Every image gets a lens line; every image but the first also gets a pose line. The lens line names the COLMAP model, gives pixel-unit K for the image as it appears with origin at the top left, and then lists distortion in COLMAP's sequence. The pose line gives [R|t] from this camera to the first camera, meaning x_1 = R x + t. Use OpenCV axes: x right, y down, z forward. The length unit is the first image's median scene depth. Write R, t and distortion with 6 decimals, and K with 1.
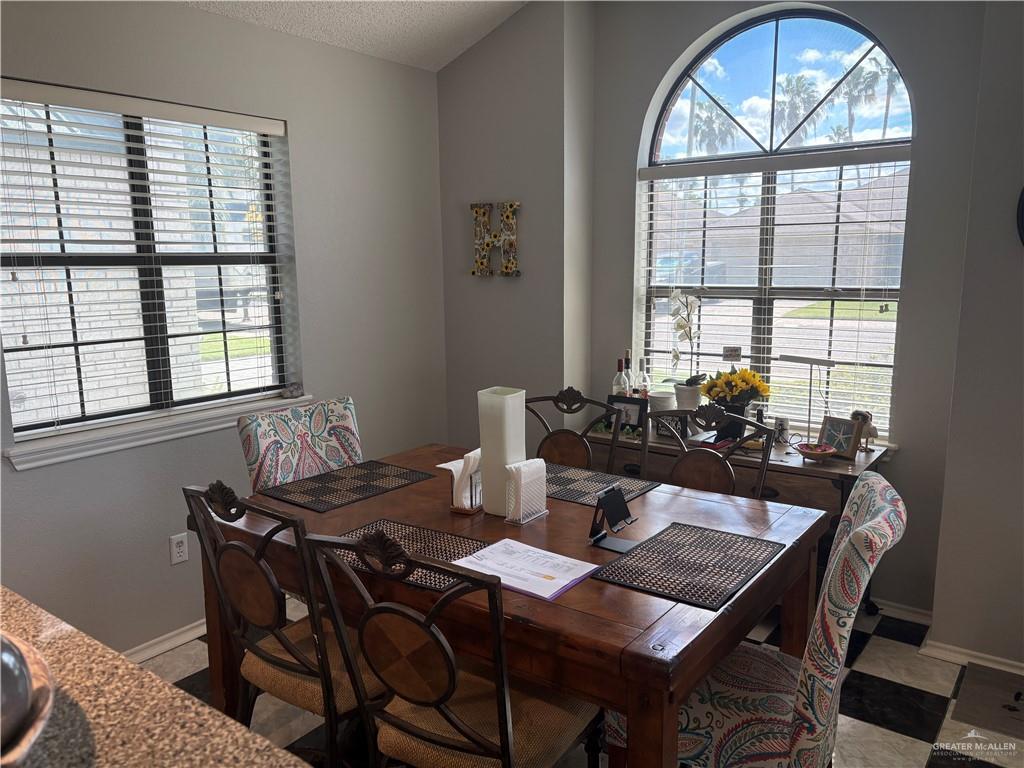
lens RADIAL K [[769.8, 0, 511.8], [0, 769.8, 391.1], [0, 0, 1]] dist [0.070066, -0.102964]
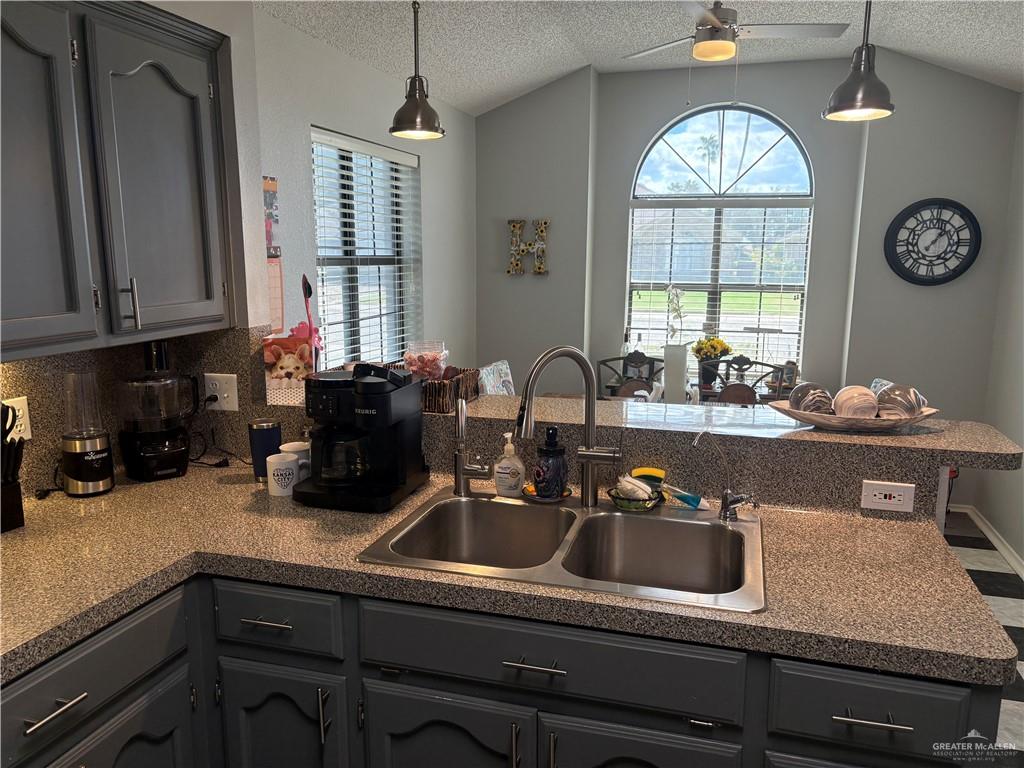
lens RADIAL K [[769.8, 0, 511.8], [0, 769.8, 391.1], [0, 0, 1]] dist [0.070066, -0.102964]
pose [[0.935987, -0.043516, 0.349335, -0.598644], [0.041356, 0.999051, 0.013643, 0.039059], [-0.349598, 0.001677, 0.936898, -0.281634]]
